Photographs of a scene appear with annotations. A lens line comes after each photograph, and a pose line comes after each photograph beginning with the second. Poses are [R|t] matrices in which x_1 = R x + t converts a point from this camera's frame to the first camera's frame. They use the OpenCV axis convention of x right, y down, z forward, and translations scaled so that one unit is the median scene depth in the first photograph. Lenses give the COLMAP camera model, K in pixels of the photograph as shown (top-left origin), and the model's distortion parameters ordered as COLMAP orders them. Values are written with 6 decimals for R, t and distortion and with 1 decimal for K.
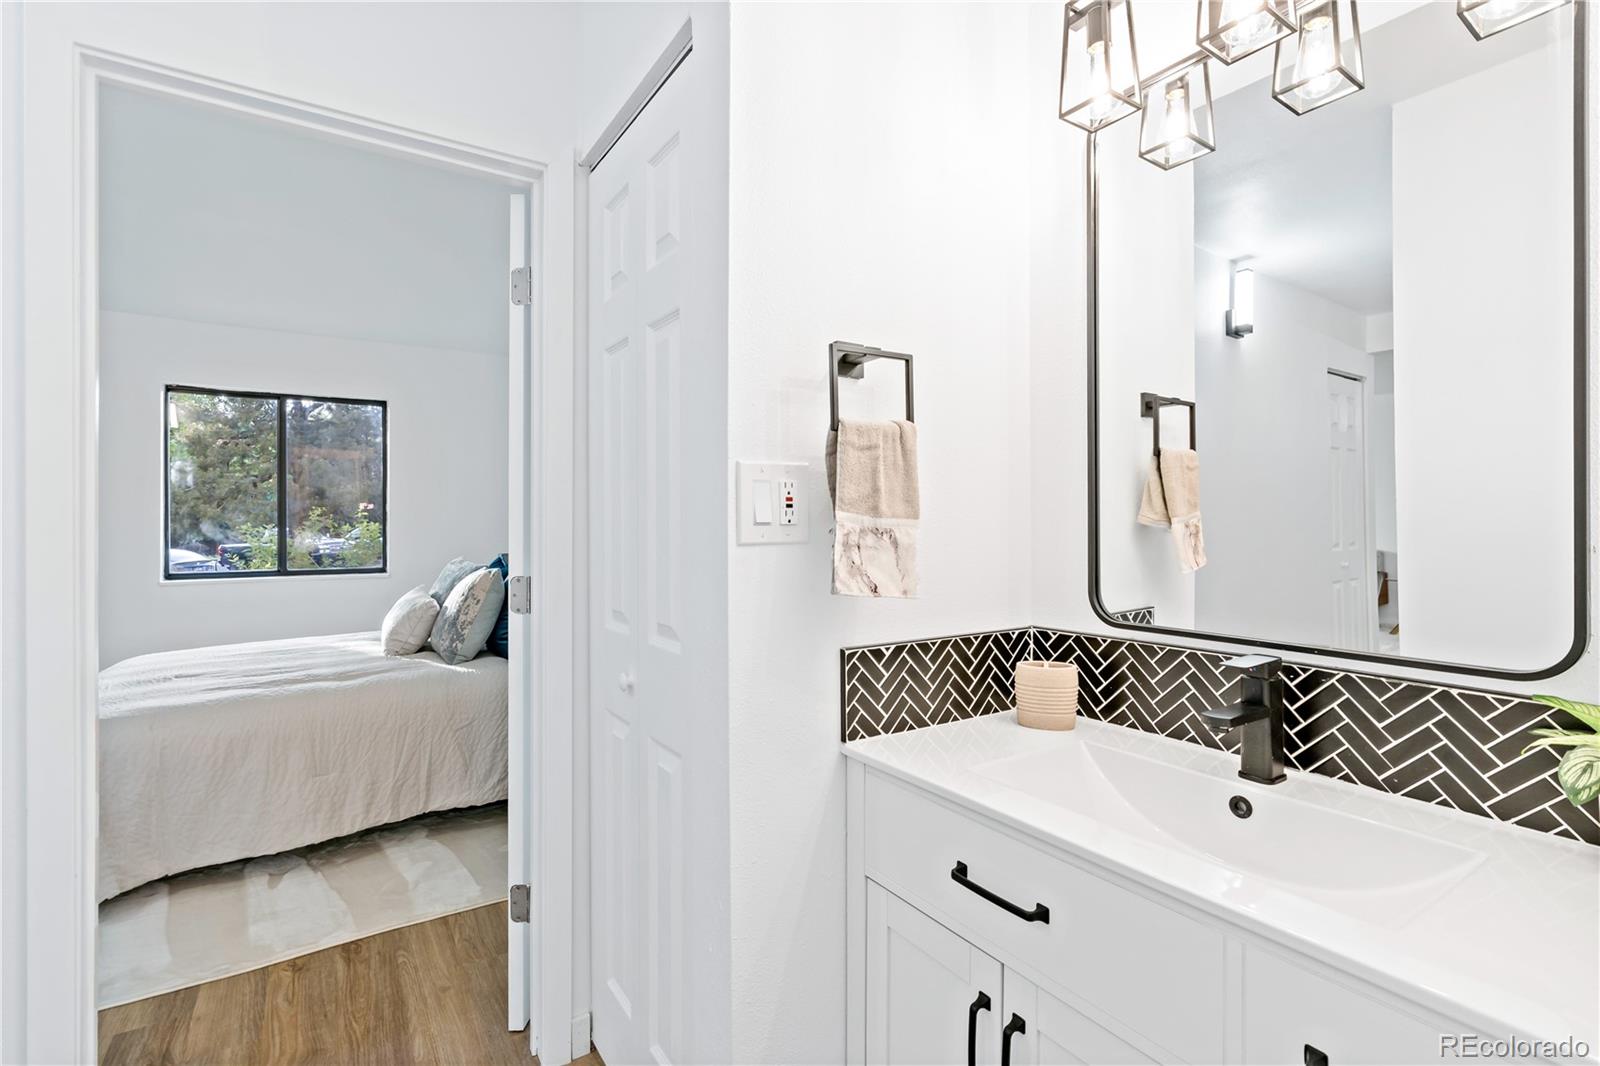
lens RADIAL K [[749.8, 0, 808.5], [0, 749.8, 518.6], [0, 0, 1]] dist [-0.012427, 0.003663]
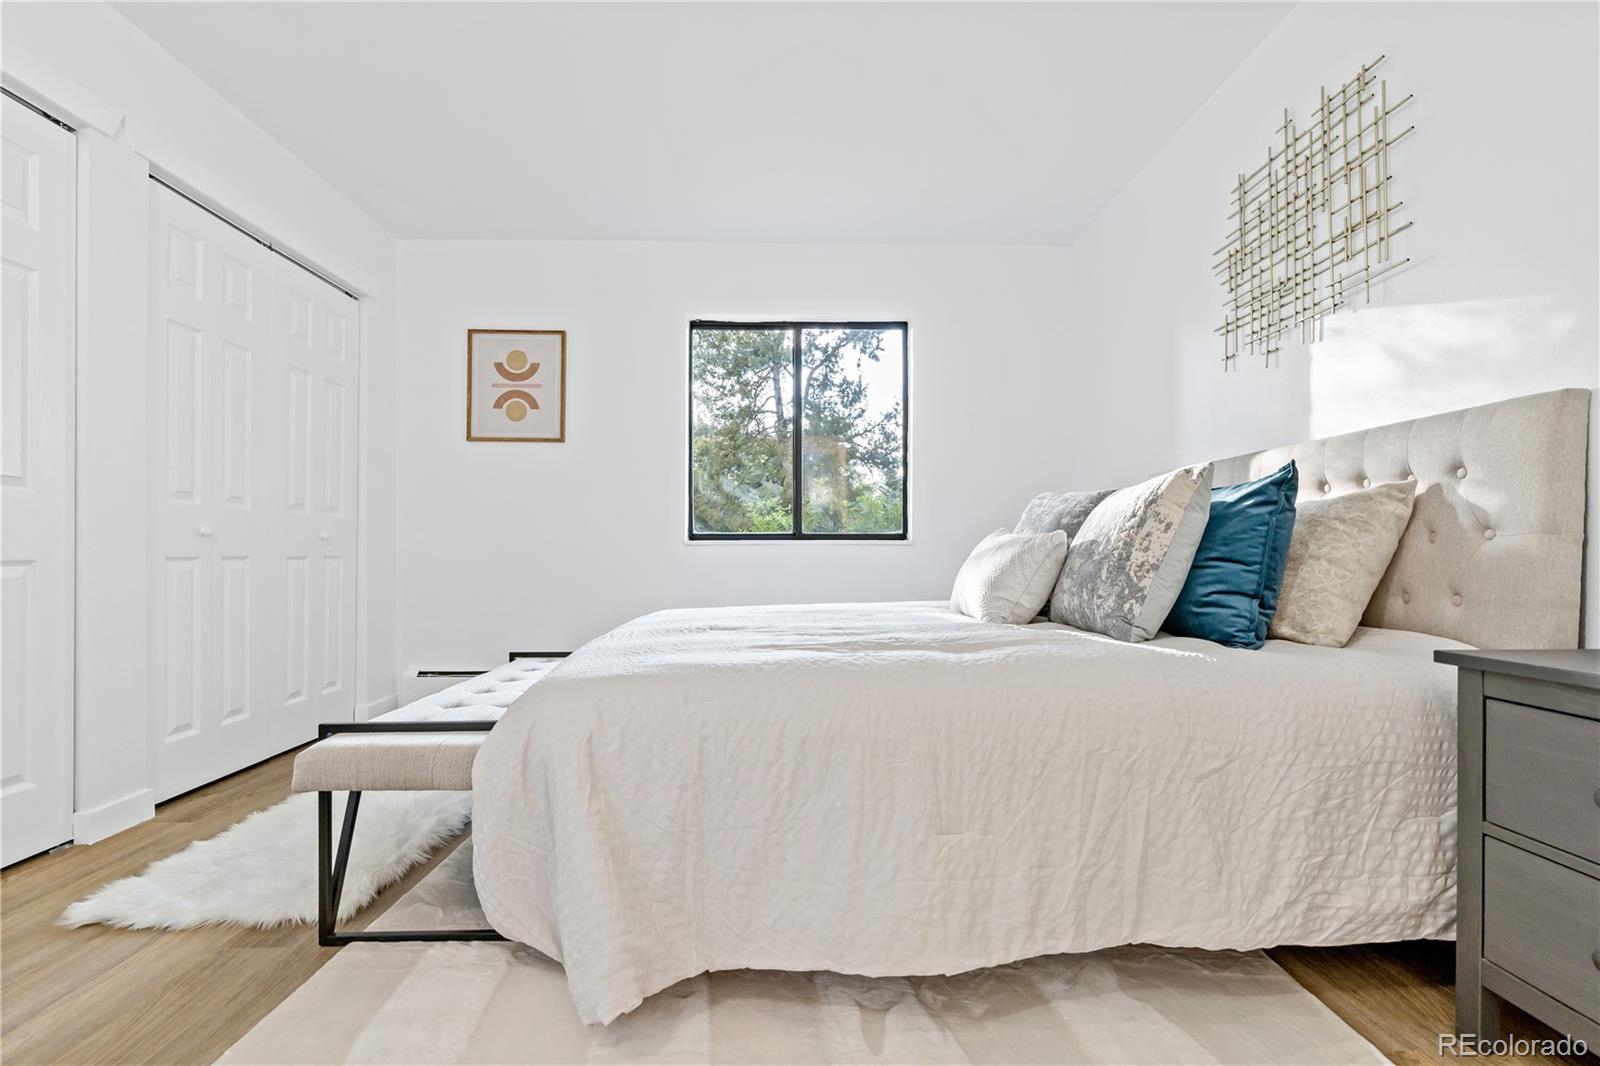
lens RADIAL K [[749.8, 0, 791.5], [0, 749.8, 542.8], [0, 0, 1]] dist [-0.012427, 0.003663]
pose [[0.843812, -0.004288, -0.536622, -0.463741], [0.001178, 0.999980, -0.006139, 0.151113], [0.536638, 0.004548, 0.843801, 0.511685]]
